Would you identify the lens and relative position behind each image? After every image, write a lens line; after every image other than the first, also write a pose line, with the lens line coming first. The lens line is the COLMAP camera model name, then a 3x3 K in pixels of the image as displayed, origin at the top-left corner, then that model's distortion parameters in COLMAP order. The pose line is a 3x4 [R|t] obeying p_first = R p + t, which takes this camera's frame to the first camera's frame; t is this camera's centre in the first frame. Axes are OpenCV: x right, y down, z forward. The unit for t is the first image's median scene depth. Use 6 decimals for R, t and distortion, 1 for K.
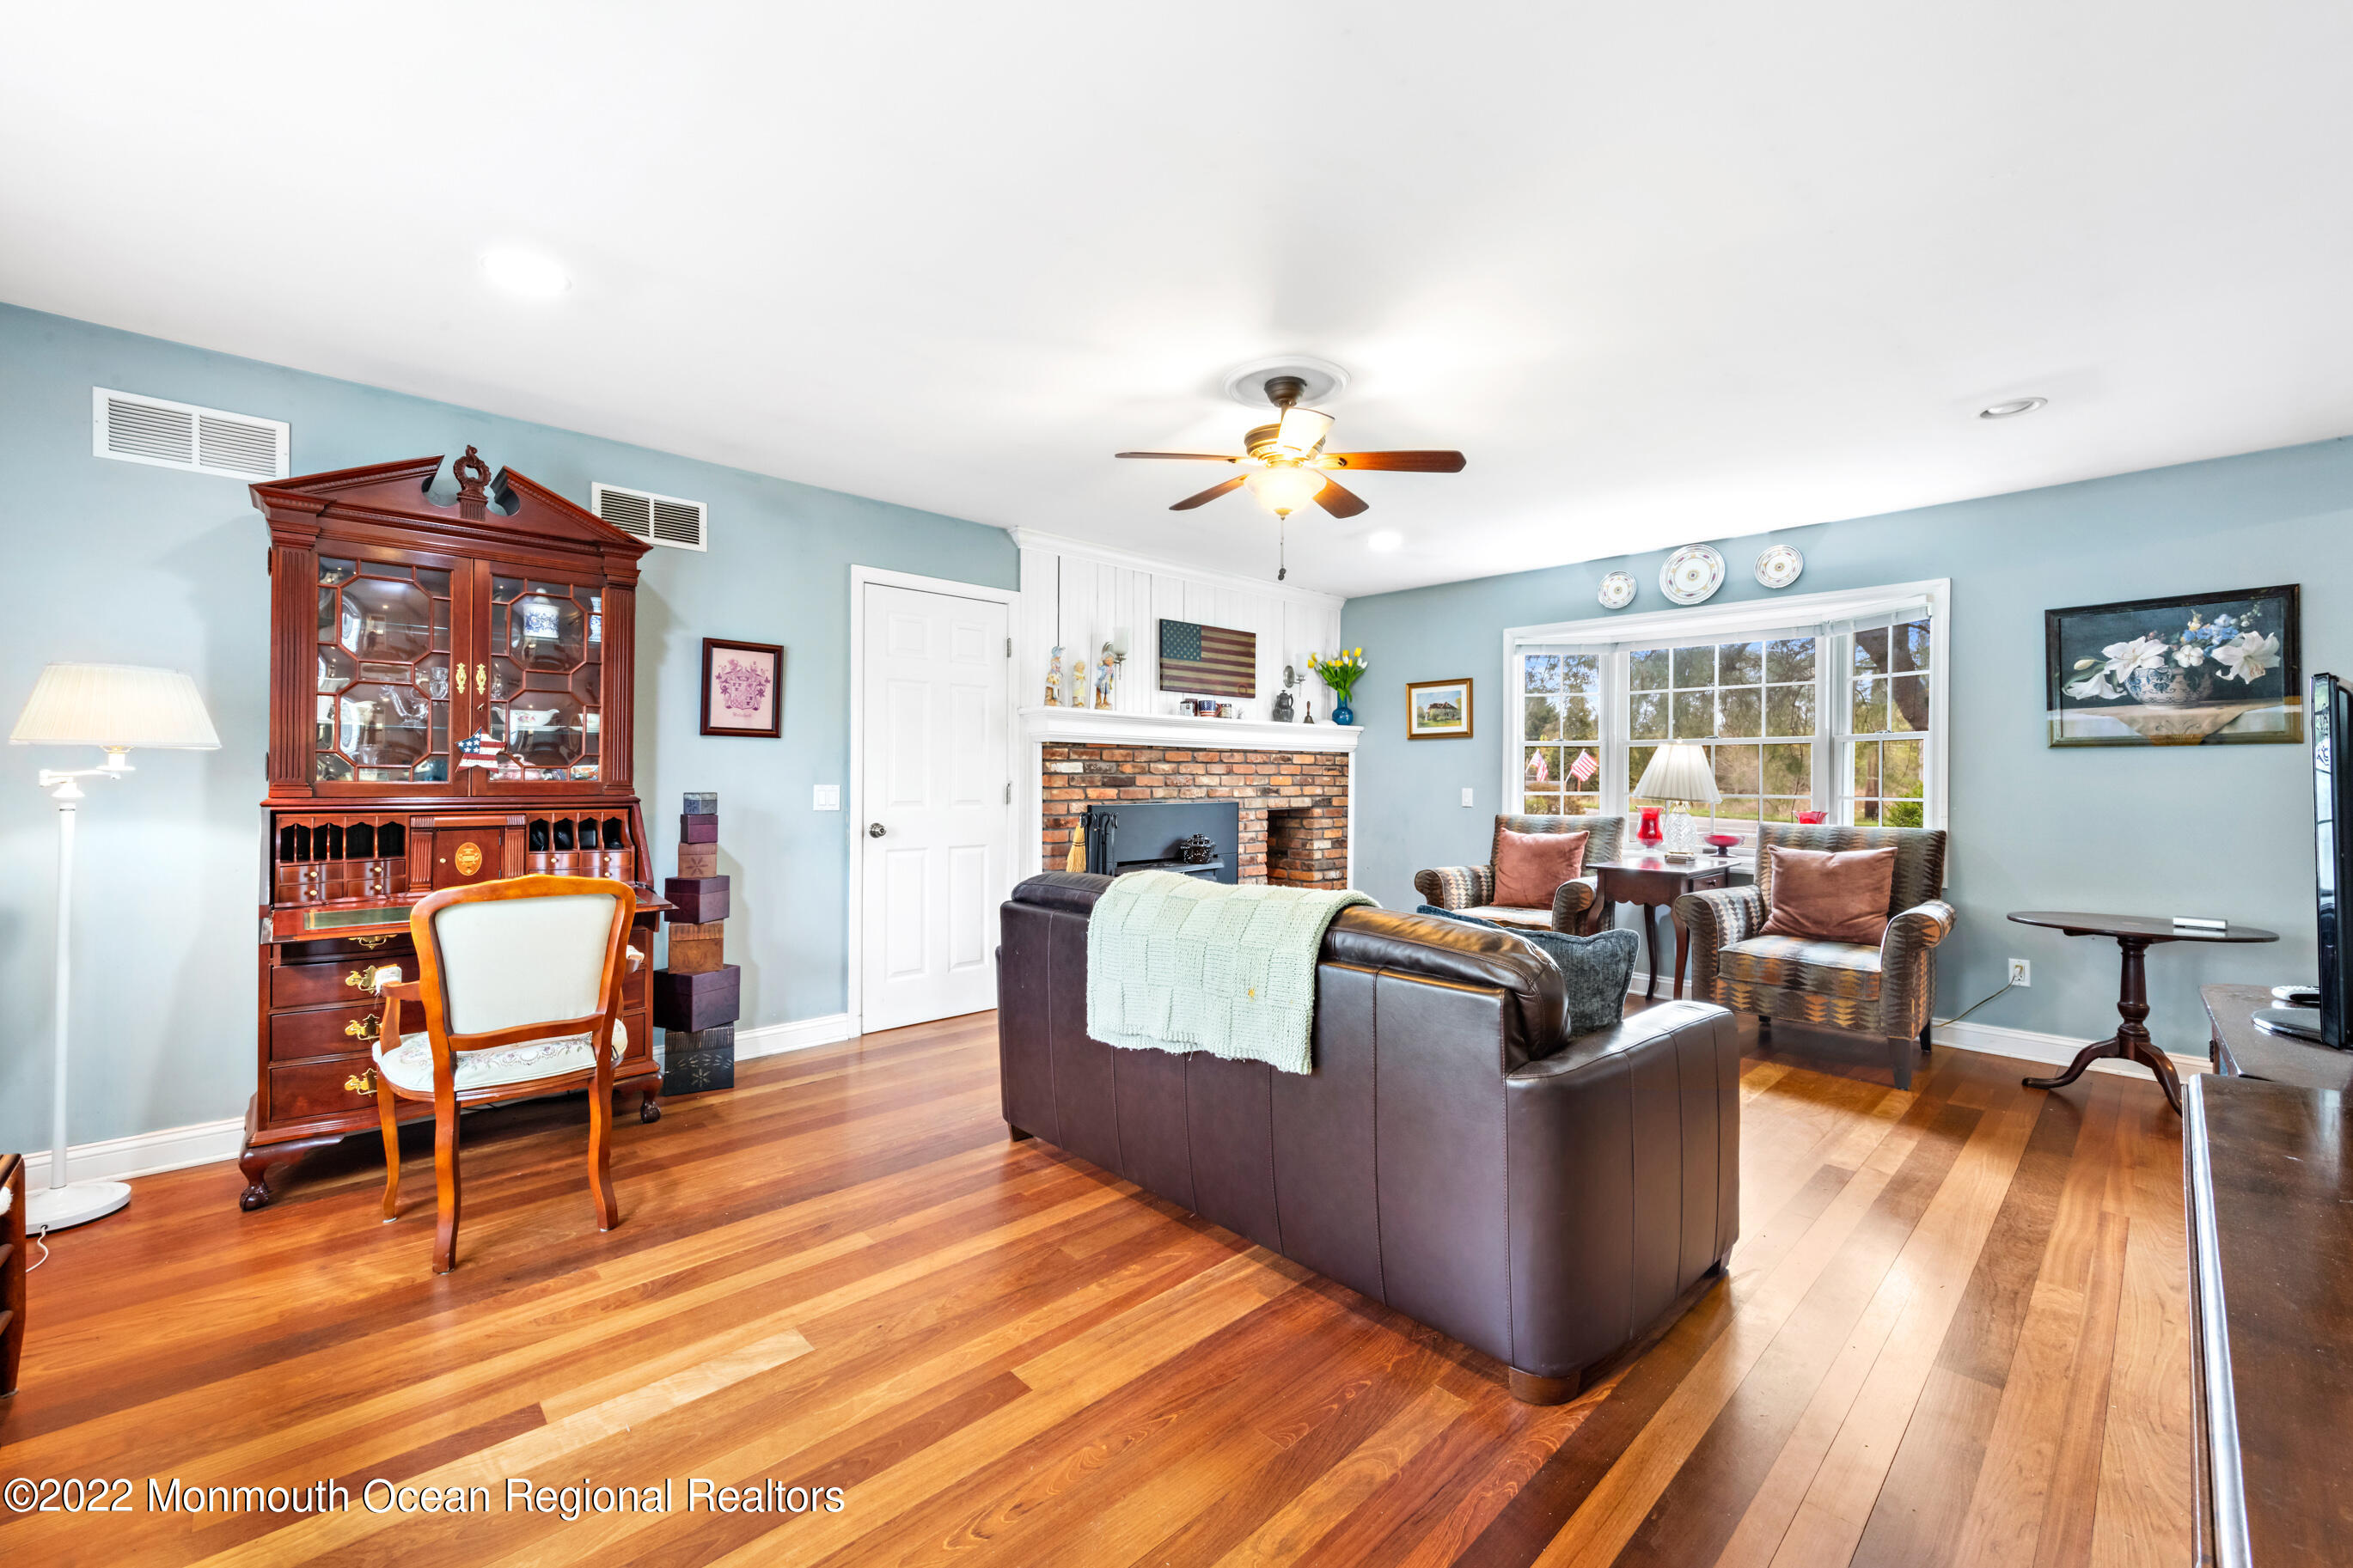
lens RADIAL K [[956.2, 0, 1197.5], [0, 956.2, 774.5], [0, 0, 1]] dist [0.003422, 0.001405]
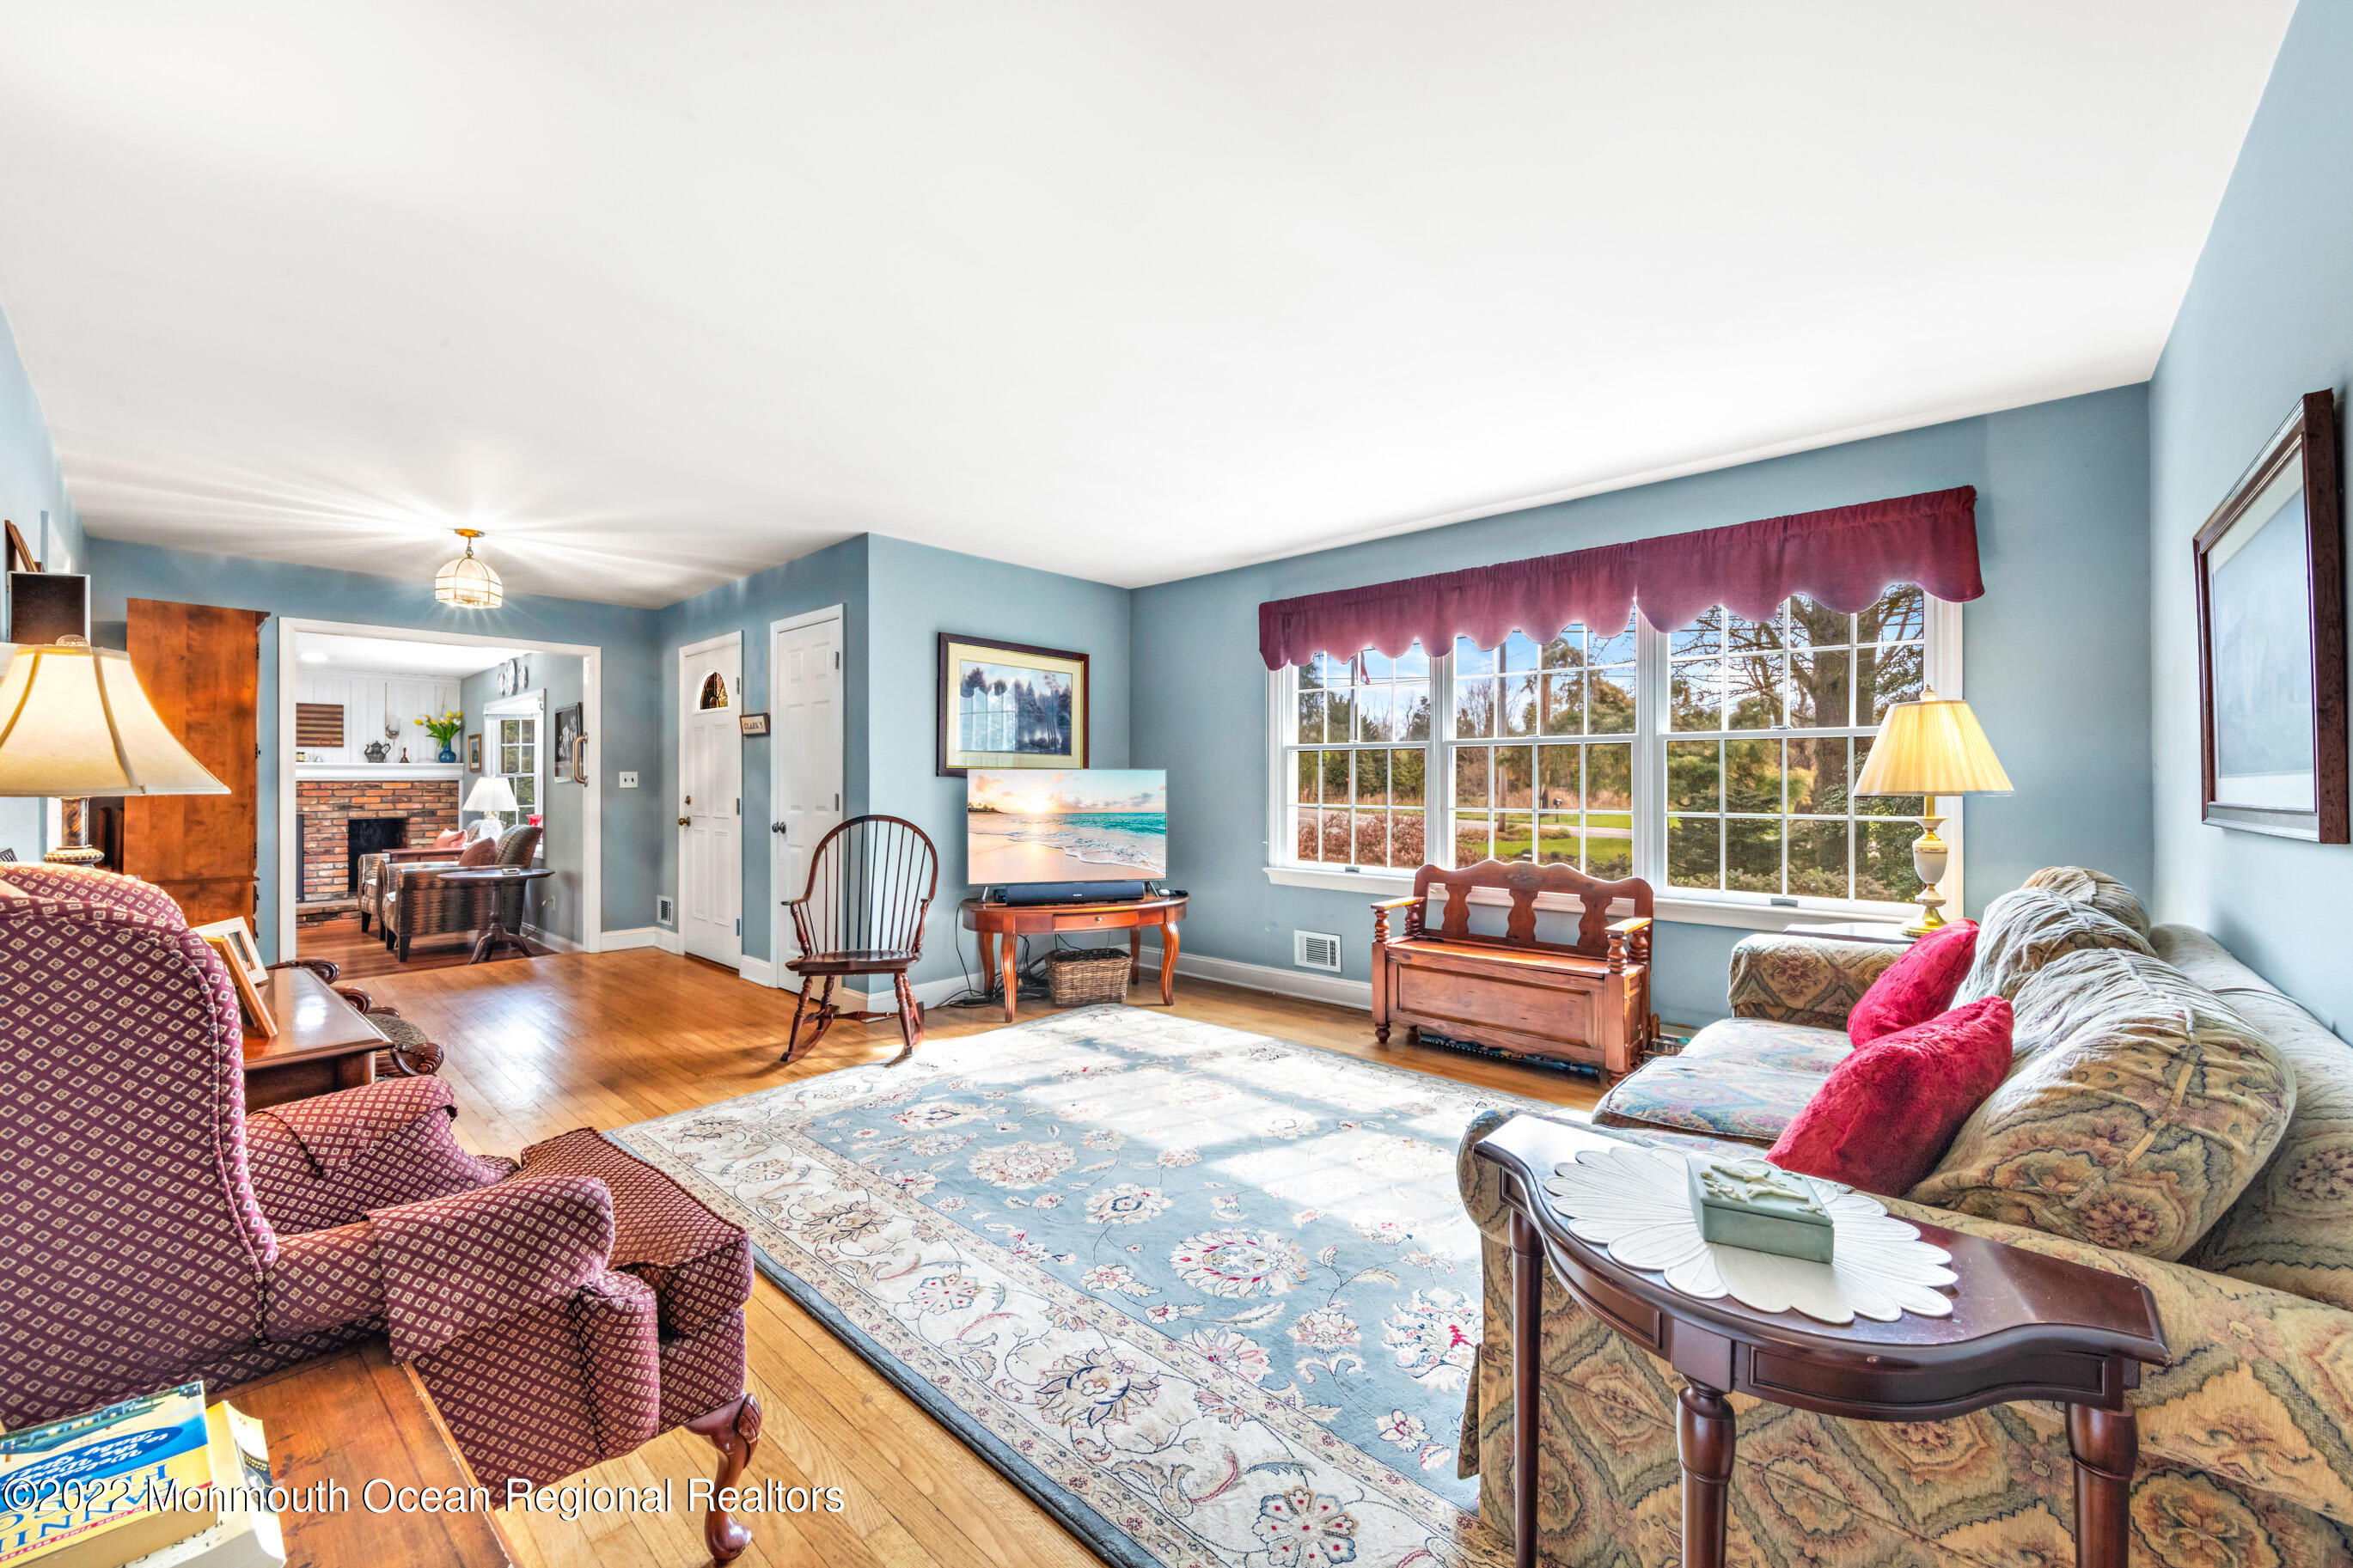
lens RADIAL K [[918.7, 0, 1174.0], [0, 918.7, 770.2], [0, 0, 1]] dist [0.006537, 0.000462]
pose [[0.998731, -0.012340, 0.048822, 1.531974], [0.013059, 0.999810, -0.014439, -0.004105], [-0.048635, 0.015058, 0.998703, -0.639158]]
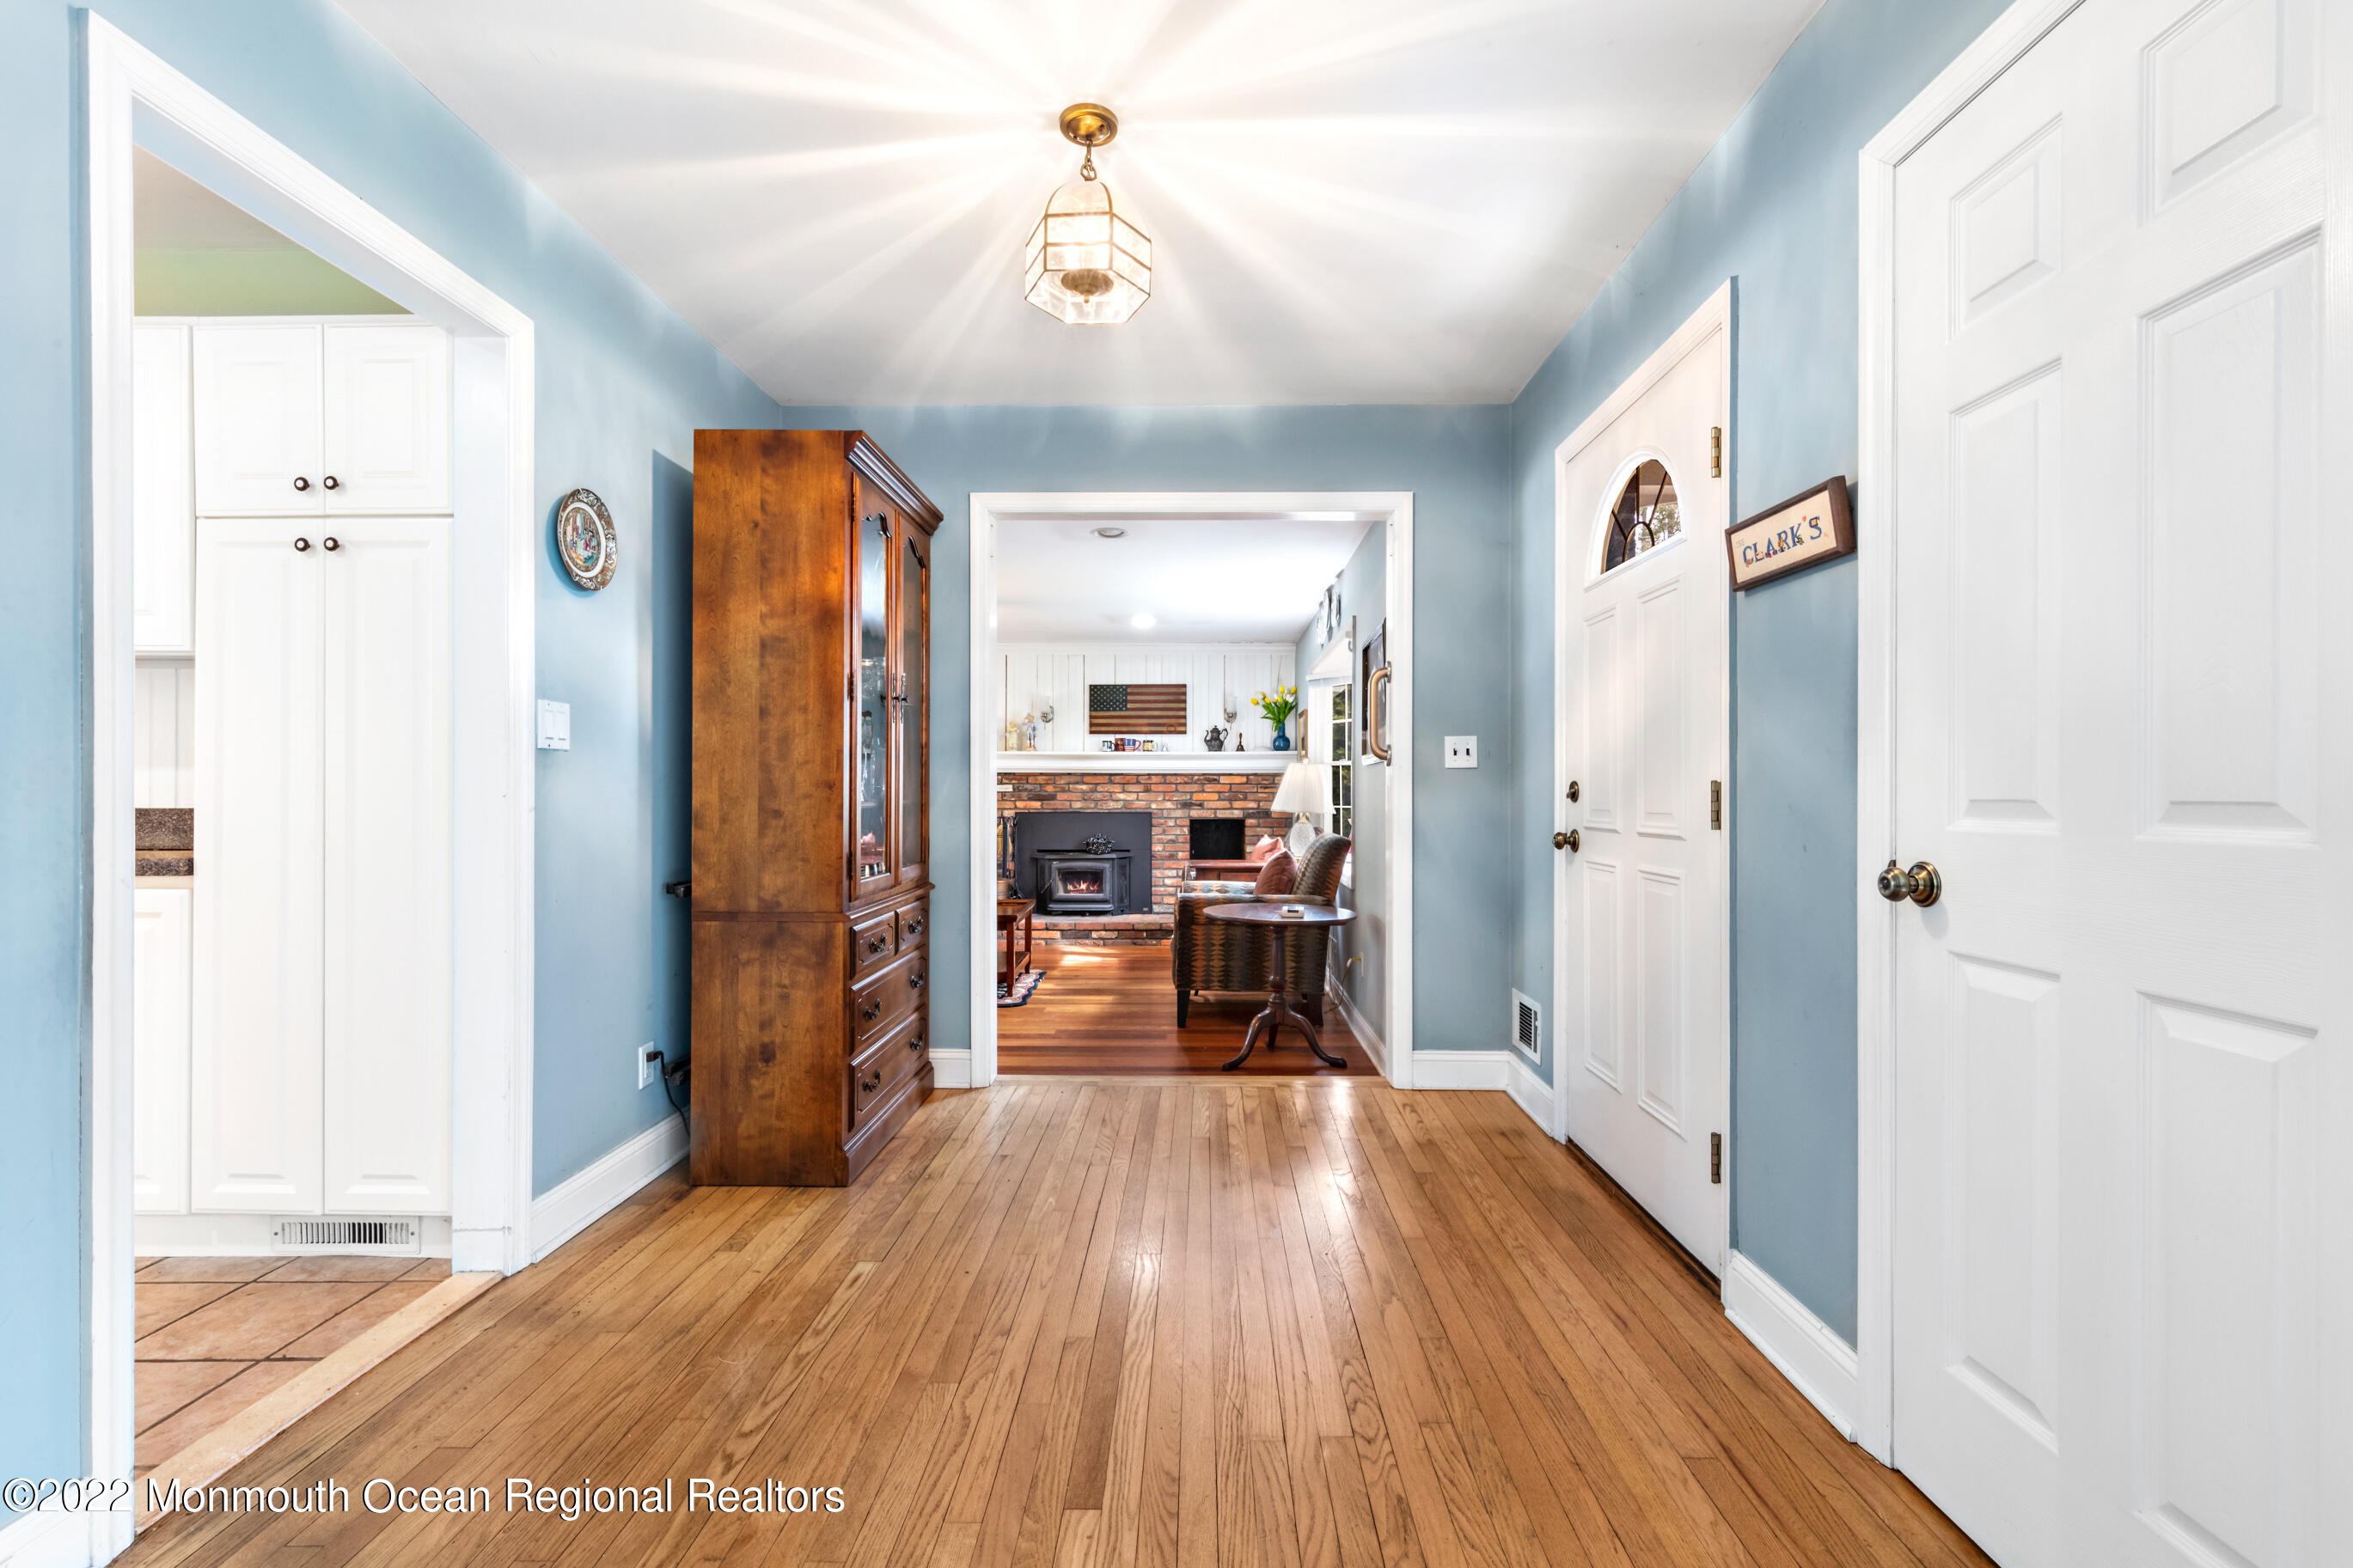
lens RADIAL K [[997.6, 0, 1213.8], [0, 997.6, 792.0], [0, 0, 1]] dist [0.006655, -0.000825]
pose [[0.720073, -0.007935, -0.693853, 1.201918], [0.002376, 0.999957, -0.008970, 0.014215], [0.693895, 0.004811, 0.720060, 0.043341]]
